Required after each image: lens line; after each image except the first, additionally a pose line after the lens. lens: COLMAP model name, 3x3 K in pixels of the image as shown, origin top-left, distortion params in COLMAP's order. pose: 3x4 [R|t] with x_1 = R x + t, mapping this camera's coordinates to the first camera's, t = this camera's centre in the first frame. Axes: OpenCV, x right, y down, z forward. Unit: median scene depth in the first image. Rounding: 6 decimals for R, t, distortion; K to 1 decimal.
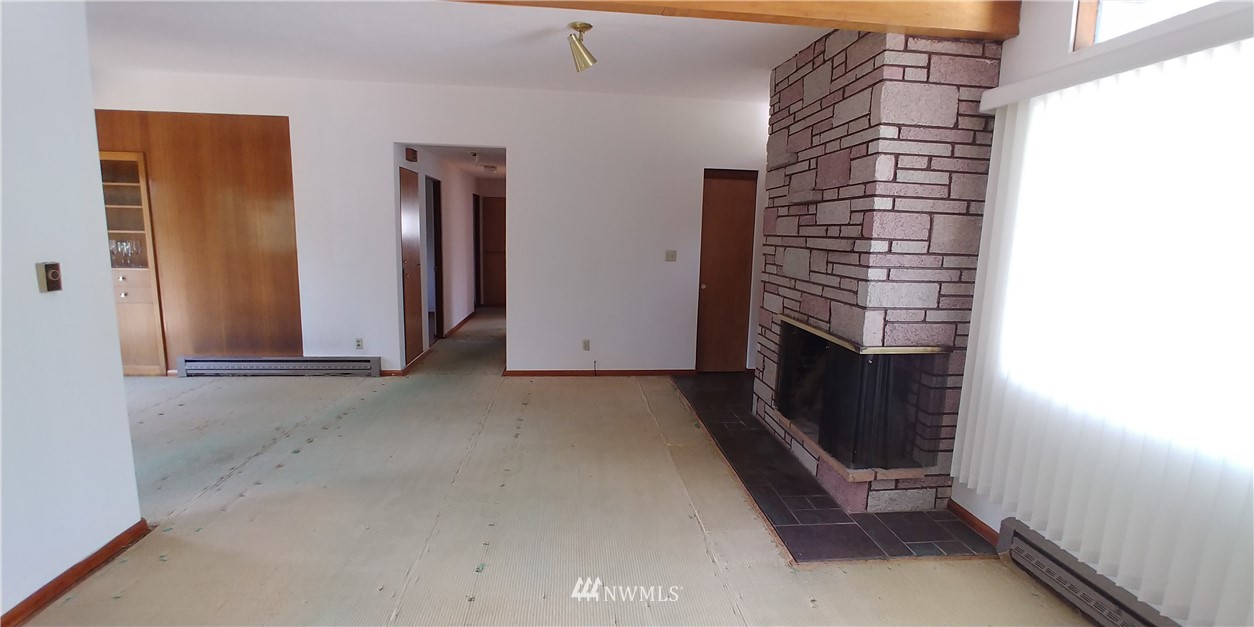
lens RADIAL K [[549.2, 0, 635.3], [0, 549.2, 314.9], [0, 0, 1]] dist [-0.034703, 0.010649]
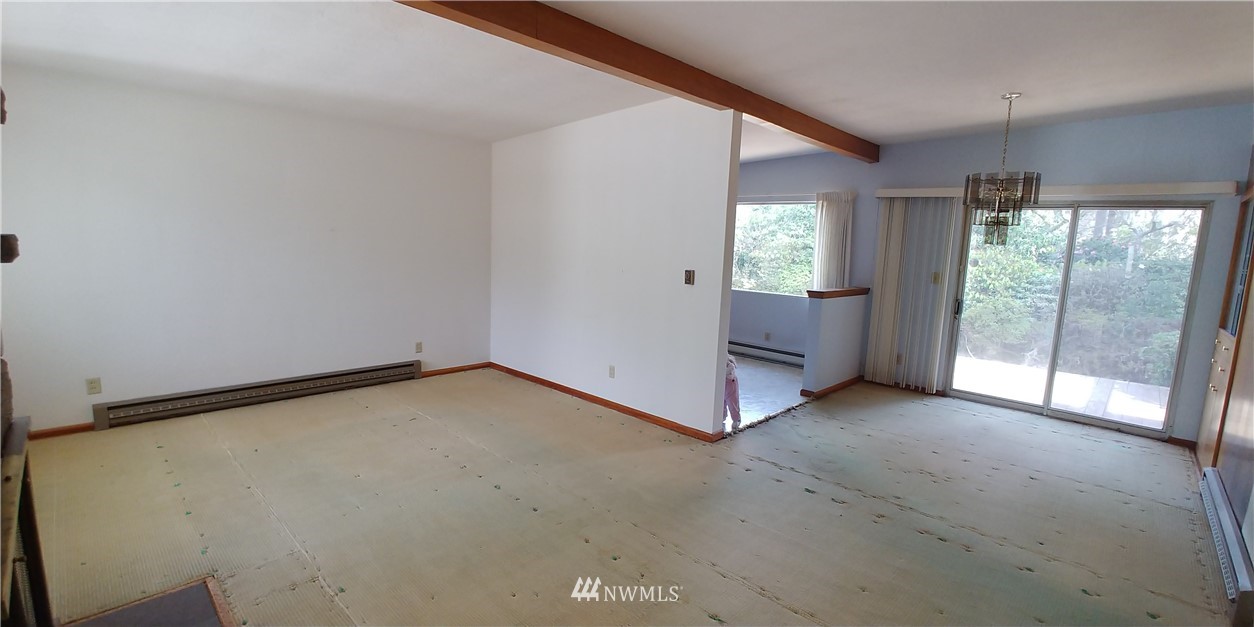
lens RADIAL K [[549.2, 0, 635.3], [0, 549.2, 314.9], [0, 0, 1]] dist [-0.034703, 0.010649]
pose [[-0.759011, 0.030609, -0.650358, 0.282887], [-0.158176, 0.960298, 0.229799, -0.274222], [0.631571, 0.277292, -0.724035, 1.762197]]
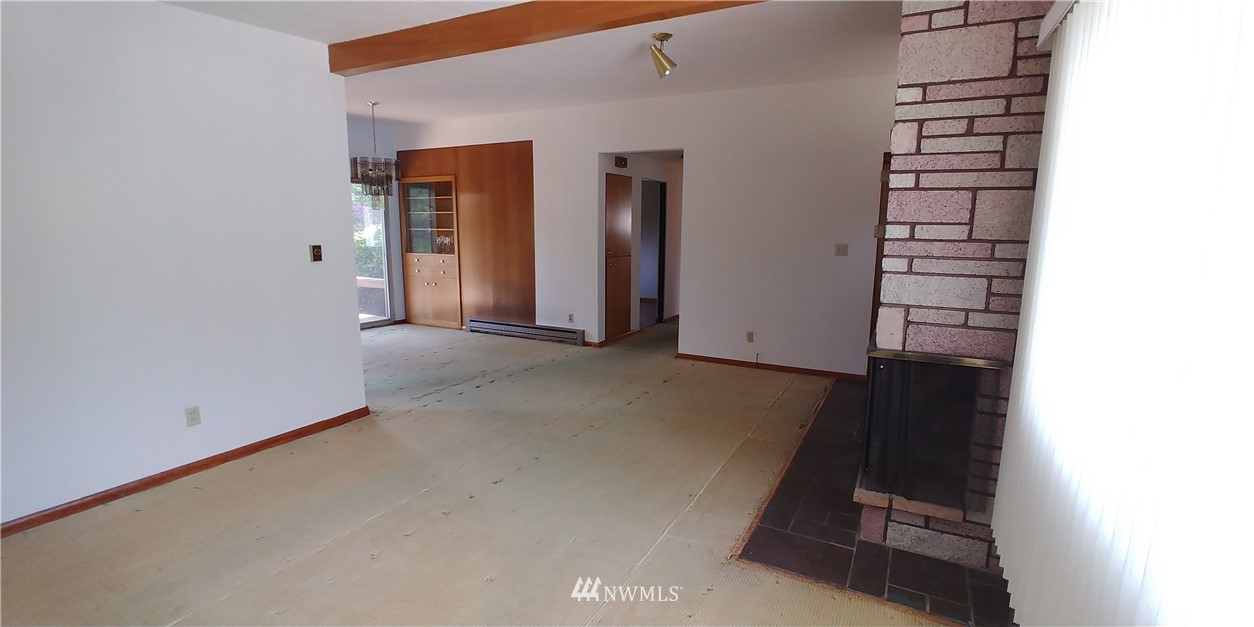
lens RADIAL K [[549.2, 0, 635.3], [0, 549.2, 314.9], [0, 0, 1]] dist [-0.034703, 0.010649]
pose [[0.830866, 0.071696, -0.551835, 0.572356], [-0.070588, 0.997234, 0.023284, 0.011879], [0.551977, 0.019607, 0.833629, 0.071495]]
